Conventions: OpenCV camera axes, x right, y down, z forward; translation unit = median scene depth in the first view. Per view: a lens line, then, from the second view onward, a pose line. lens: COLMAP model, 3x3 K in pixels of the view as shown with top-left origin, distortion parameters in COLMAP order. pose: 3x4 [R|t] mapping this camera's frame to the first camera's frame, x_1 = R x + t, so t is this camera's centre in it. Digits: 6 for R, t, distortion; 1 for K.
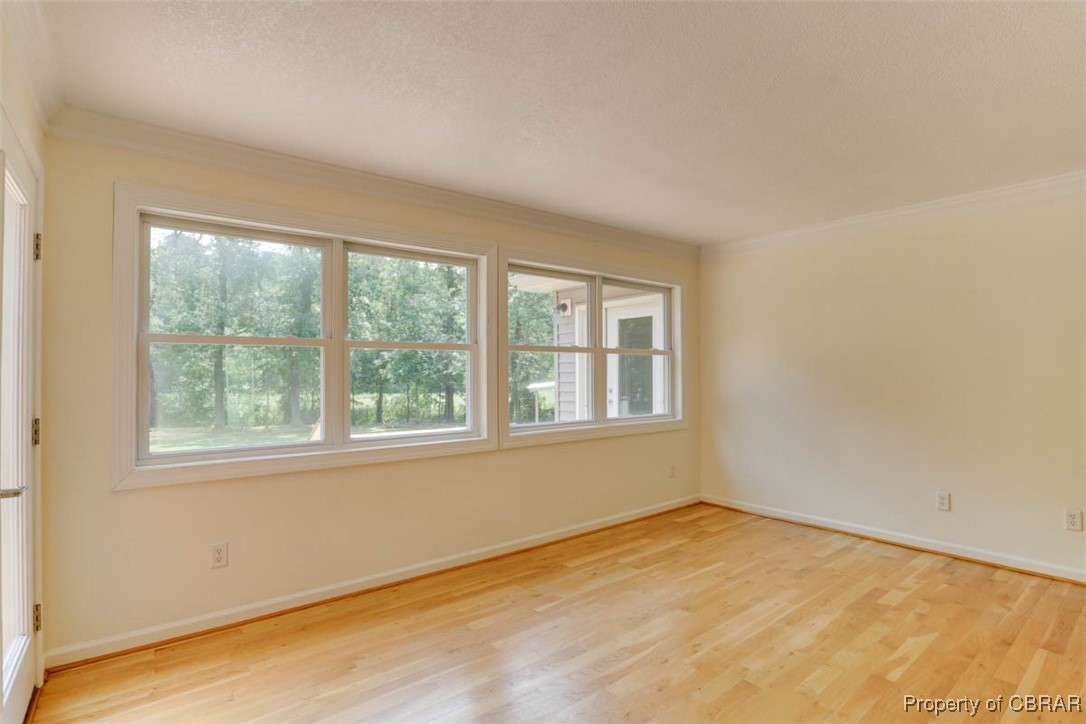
lens RADIAL K [[538.6, 0, 549.1], [0, 538.6, 365.1], [0, 0, 1]] dist [-0.036518, 0.004703]
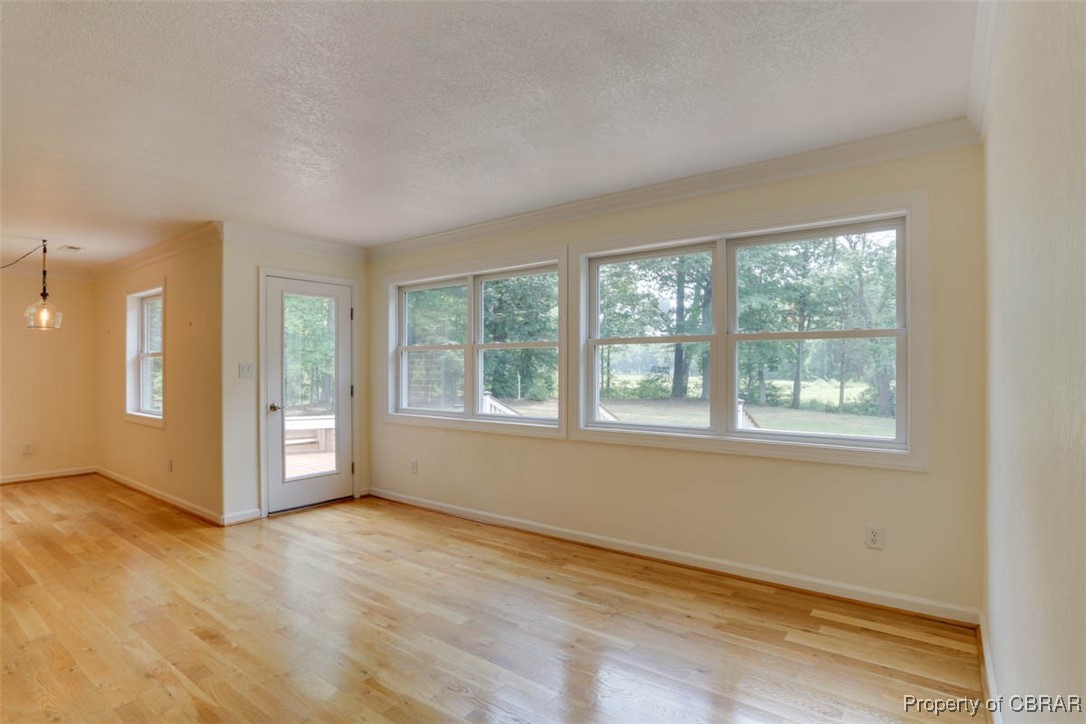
lens RADIAL K [[538.6, 0, 546.9], [0, 538.6, 366.8], [0, 0, 1]] dist [-0.036518, 0.004703]
pose [[0.252858, 0.000819, -0.967503, 0.923196], [0.013617, 0.999898, 0.004405, 0.008227], [0.967408, -0.014289, 0.252821, 0.695504]]
